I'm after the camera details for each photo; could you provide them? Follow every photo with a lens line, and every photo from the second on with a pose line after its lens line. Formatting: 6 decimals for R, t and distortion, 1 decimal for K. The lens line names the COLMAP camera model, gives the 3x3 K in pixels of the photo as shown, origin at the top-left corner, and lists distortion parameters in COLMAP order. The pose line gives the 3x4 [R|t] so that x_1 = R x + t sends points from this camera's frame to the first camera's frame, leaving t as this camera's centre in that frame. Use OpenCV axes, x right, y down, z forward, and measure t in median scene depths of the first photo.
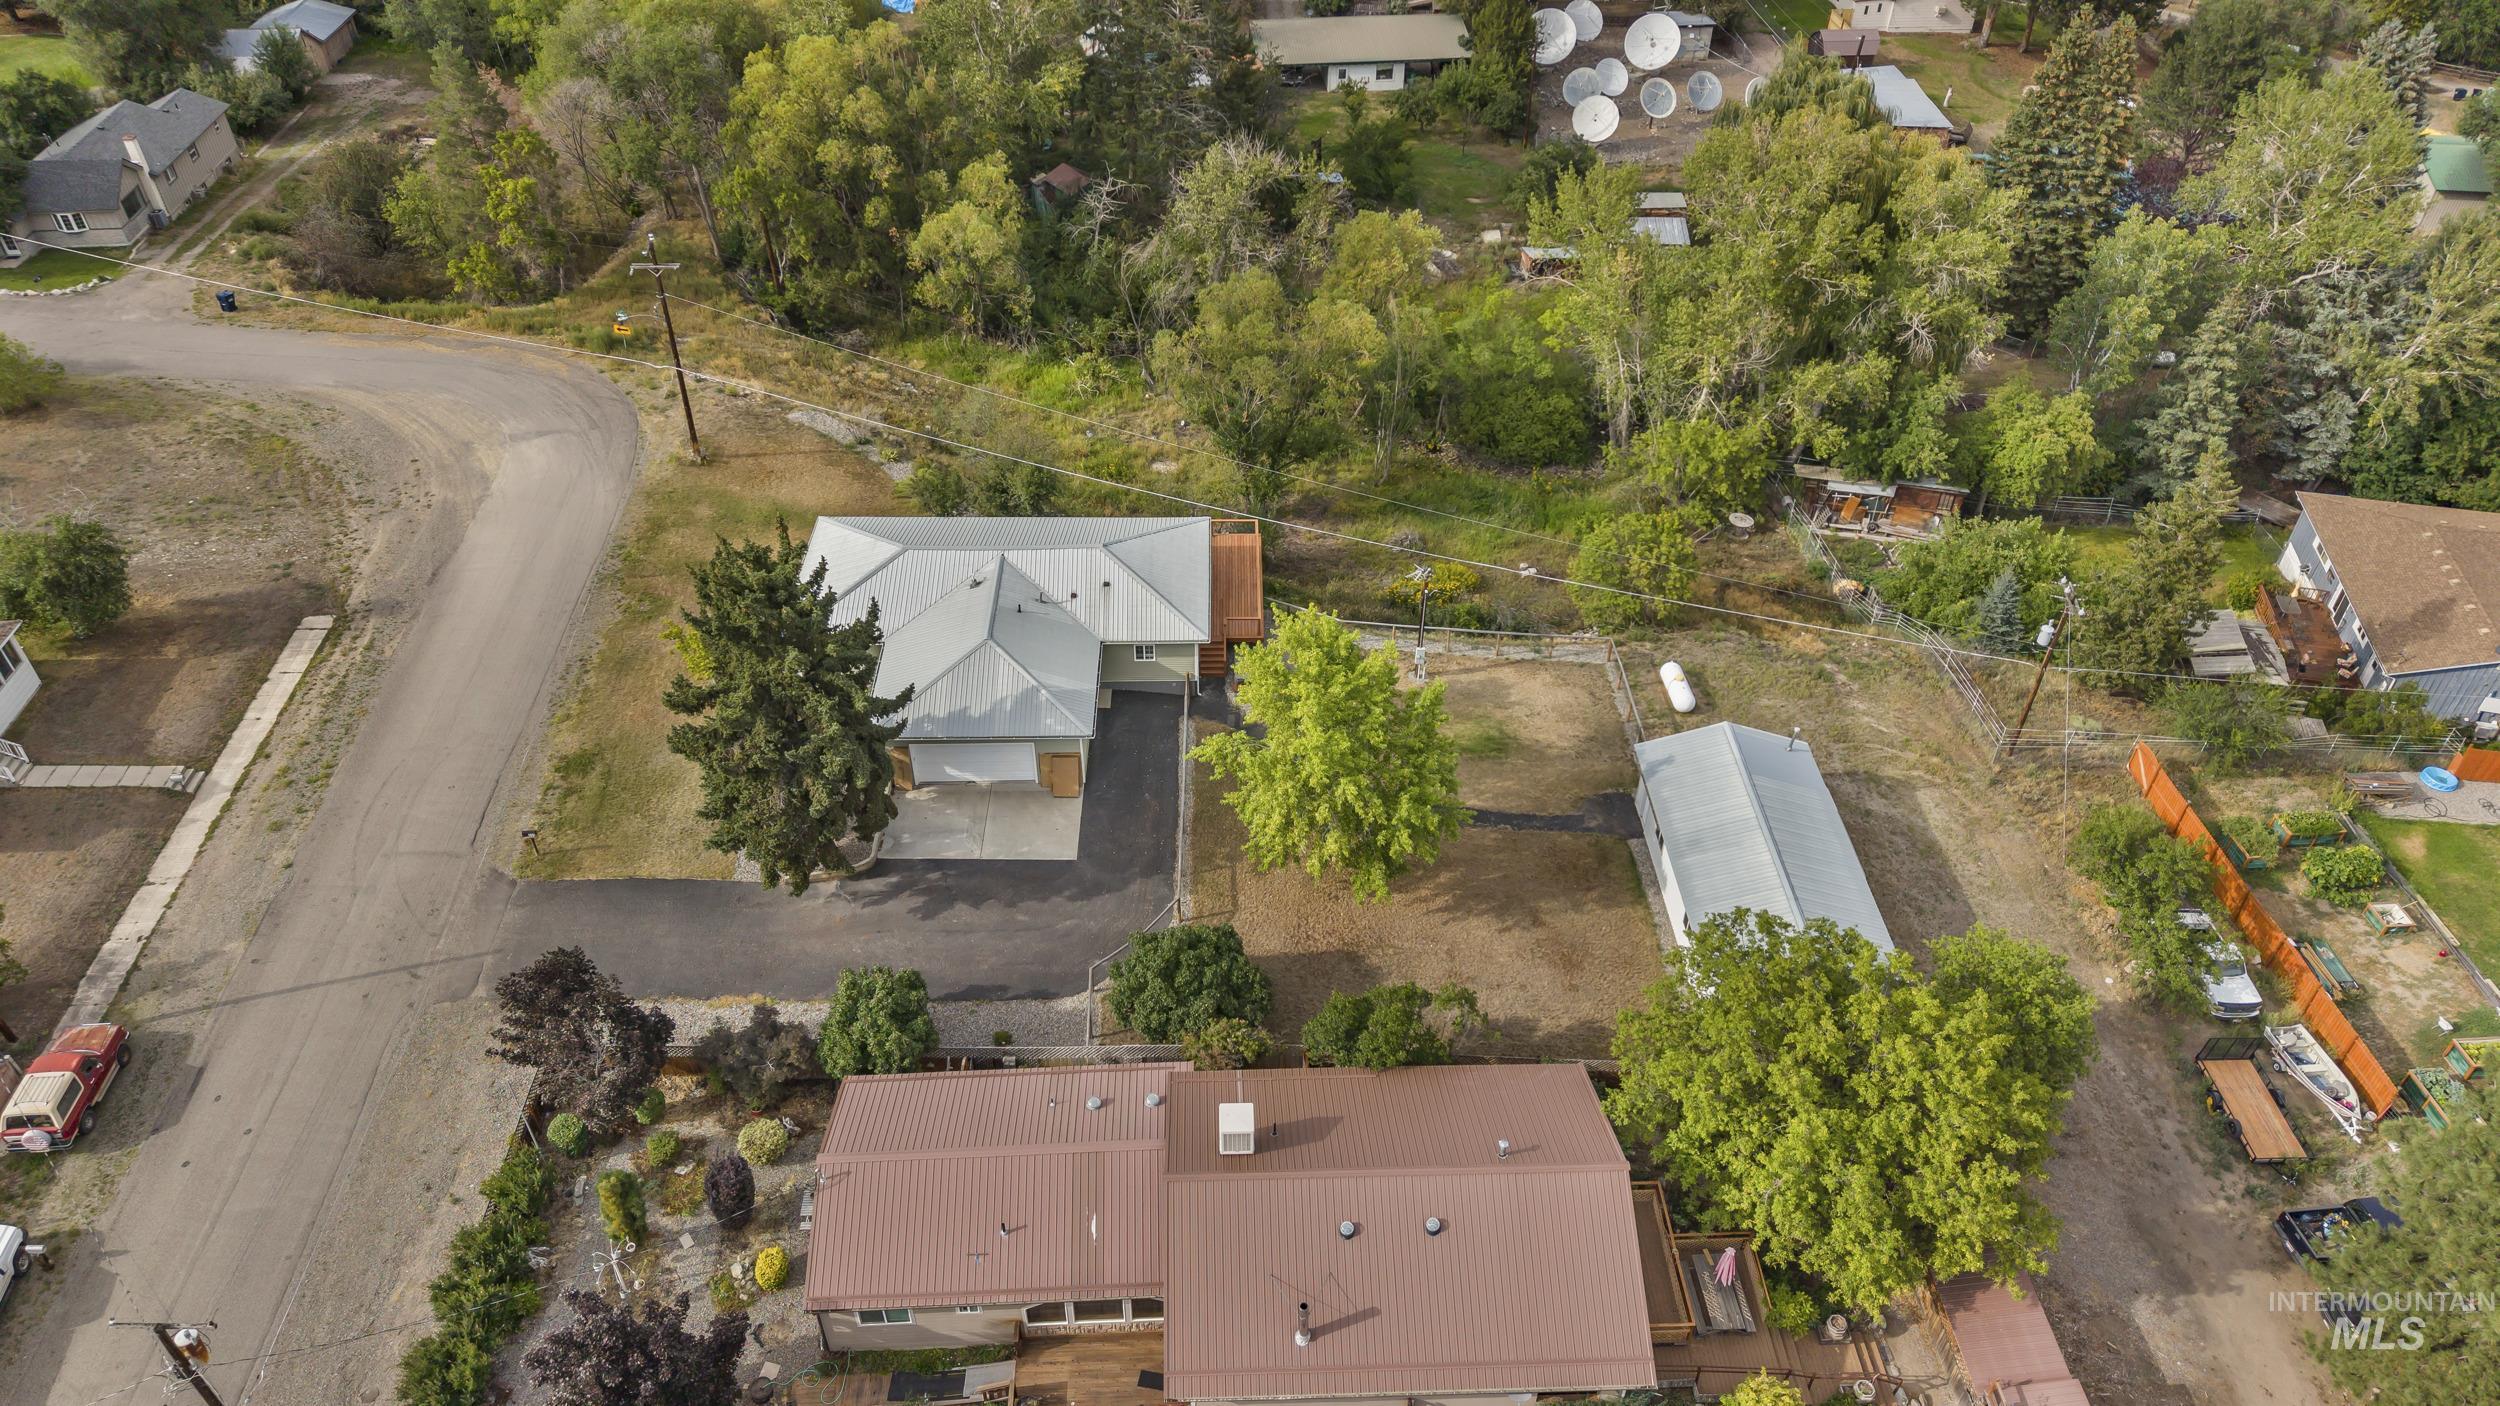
lens RADIAL K [[1674.3, 0, 1250.0], [0, 1674.3, 703.0], [0, 0, 1]] dist [0.025674, -0.028710]
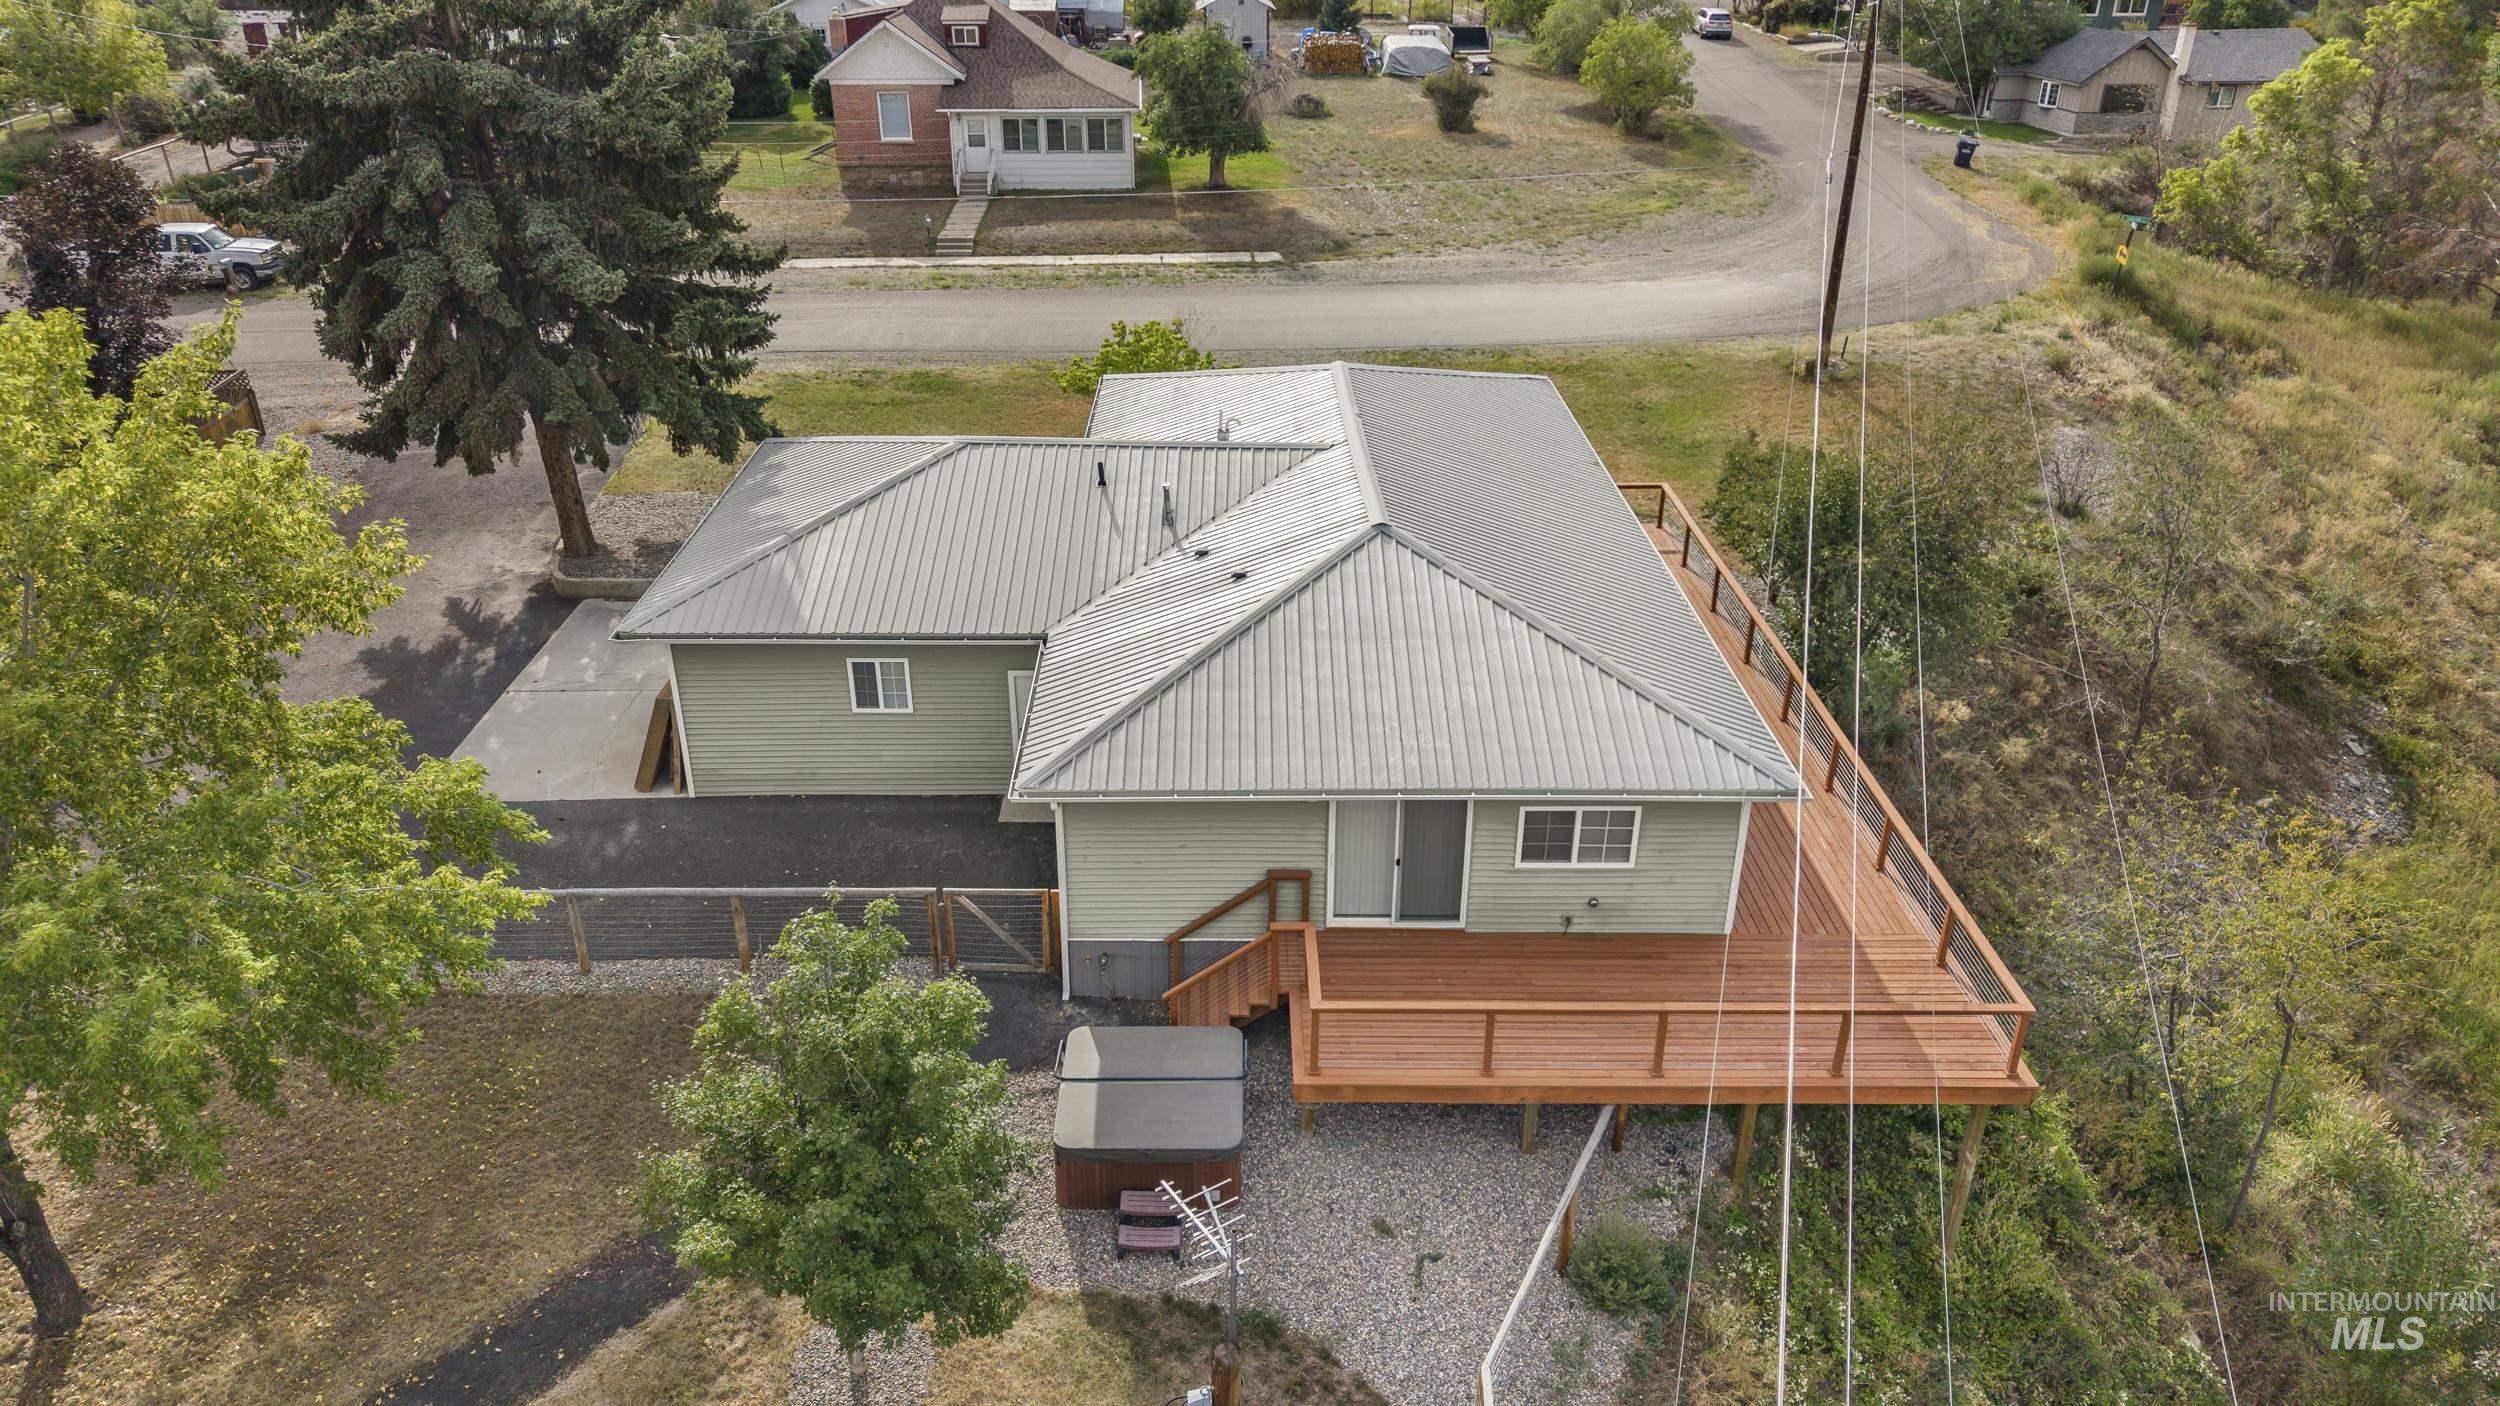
lens RADIAL K [[1674.3, 0, 1250.0], [0, 1674.3, 703.0], [0, 0, 1]] dist [0.025674, -0.028710]
pose [[-0.008616, 0.438885, -0.898502, 0.222427], [-0.637623, 0.689757, 0.343035, -0.169980], [0.770300, 0.575861, 0.273900, 0.942012]]
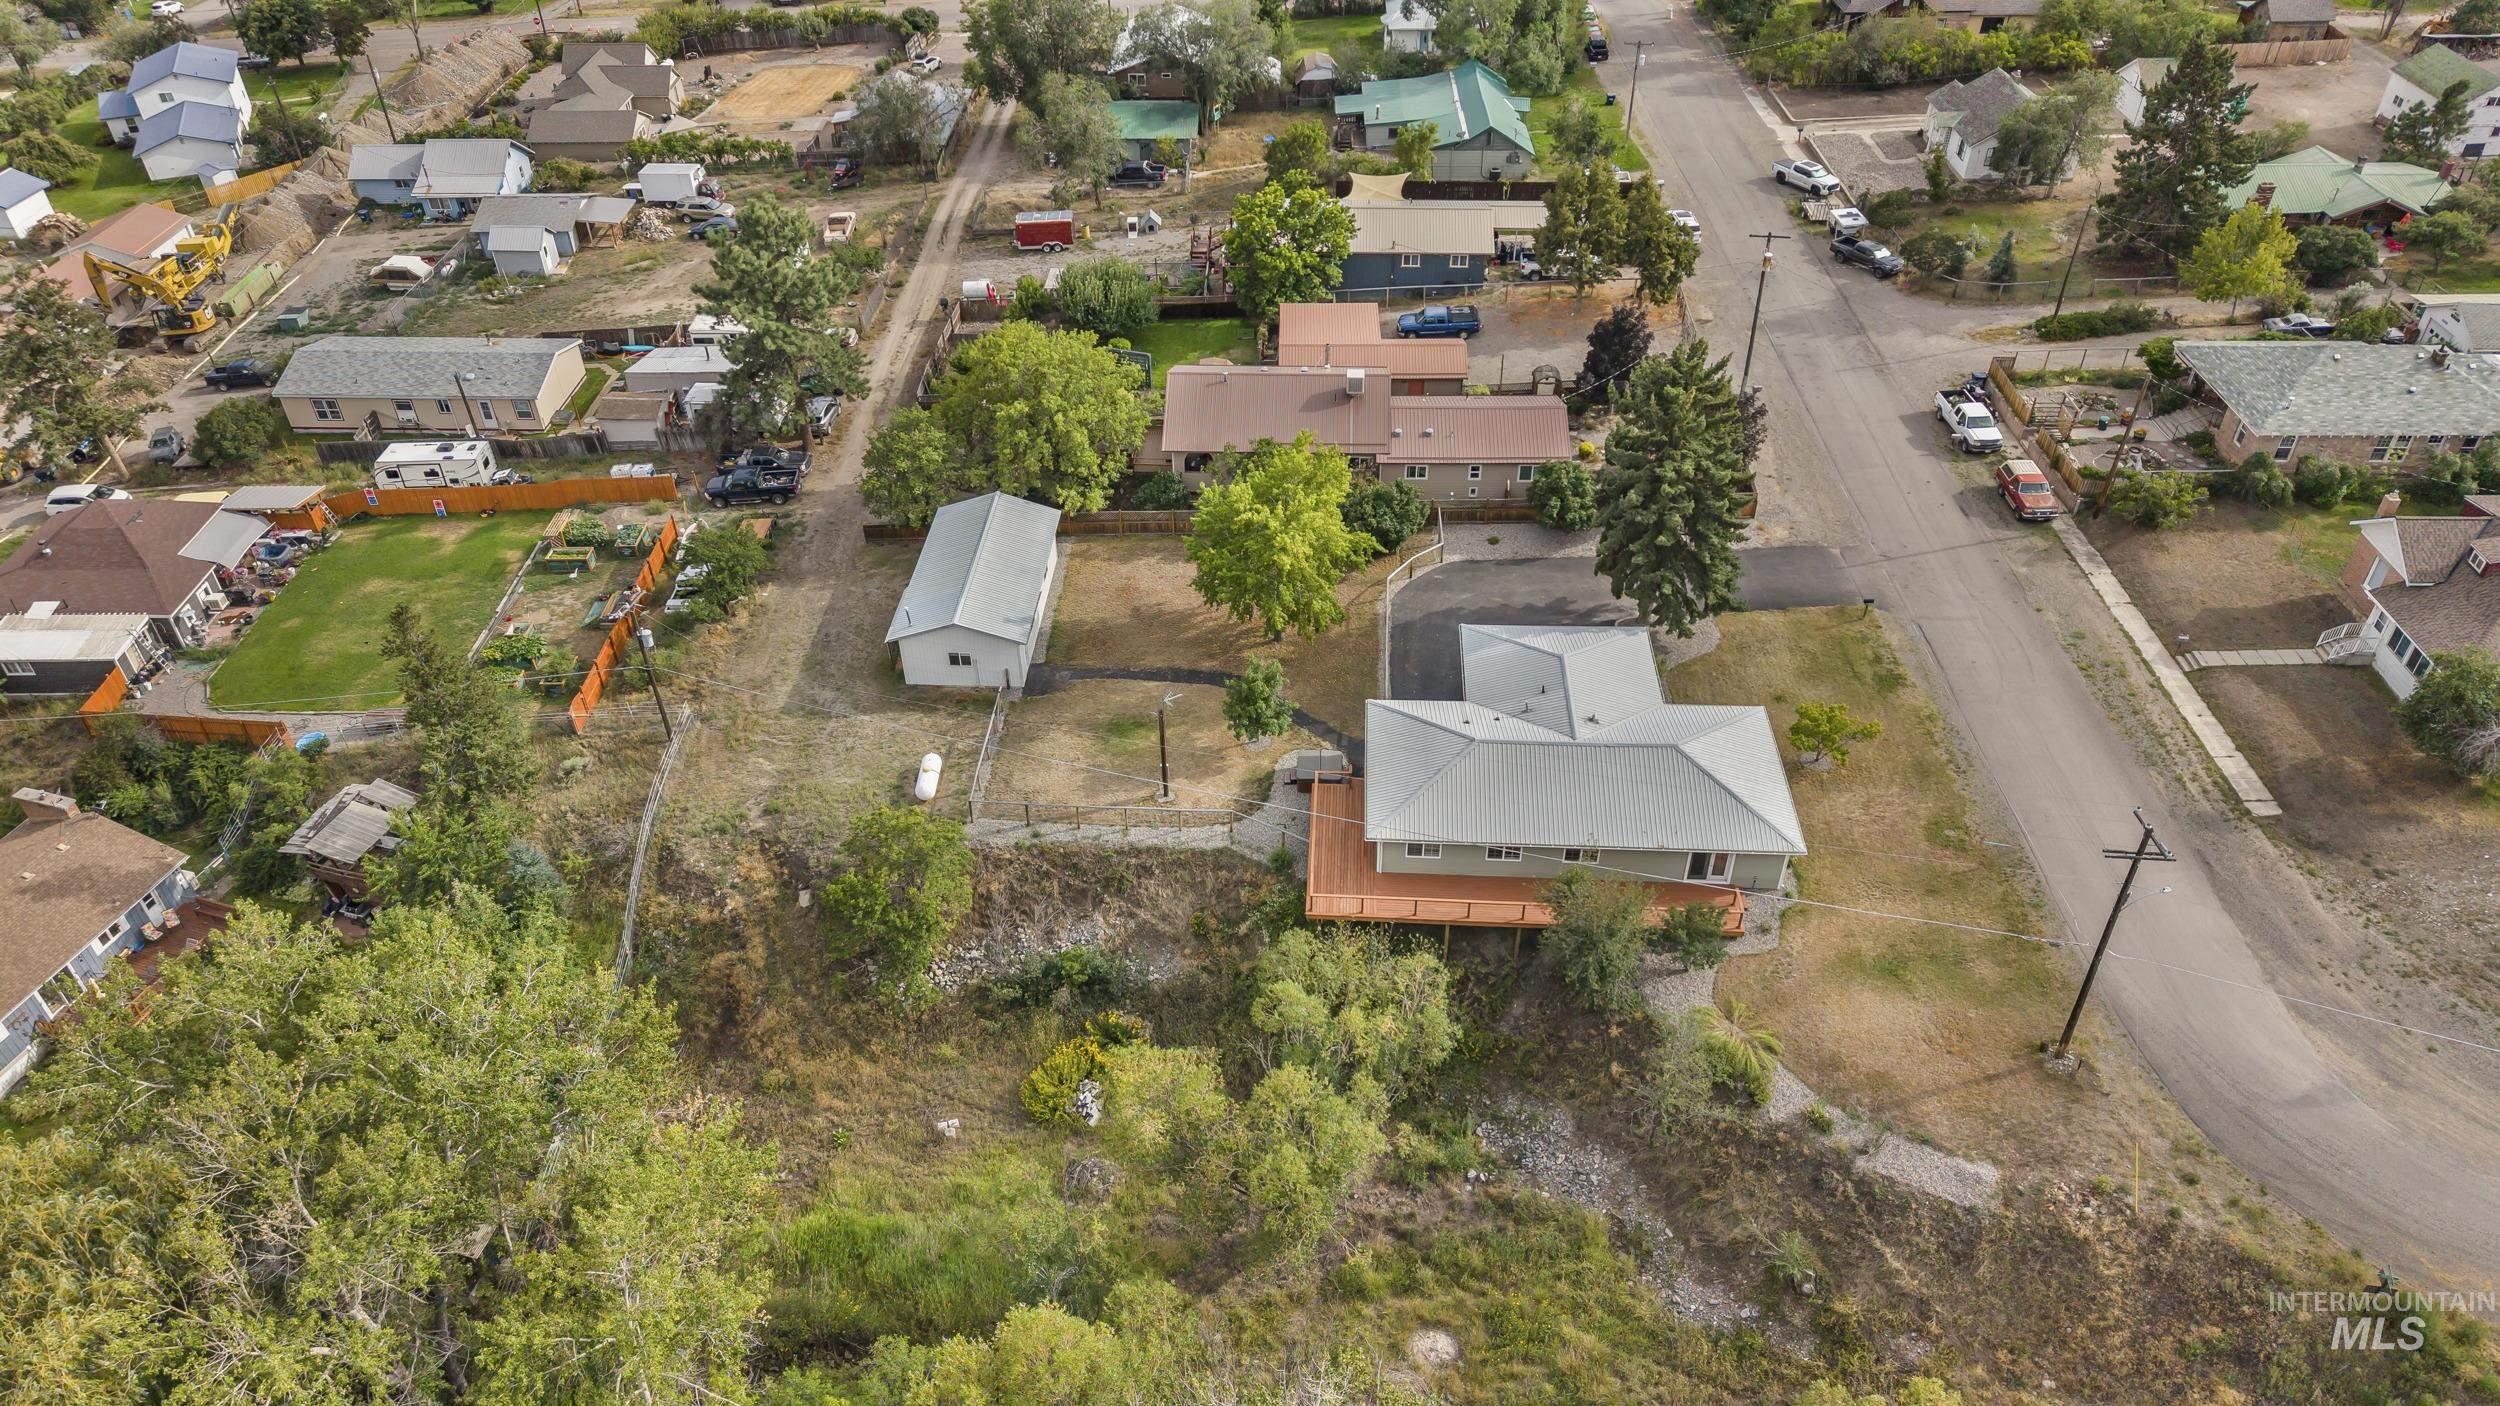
lens RADIAL K [[1674.3, 0, 1250.0], [0, 1674.3, 703.0], [0, 0, 1]] dist [0.025674, -0.028710]
pose [[-0.997022, -0.043836, 0.063445, -0.017392], [0.052632, 0.214508, 0.975303, -1.110851], [-0.056363, 0.975738, -0.211562, 1.235201]]
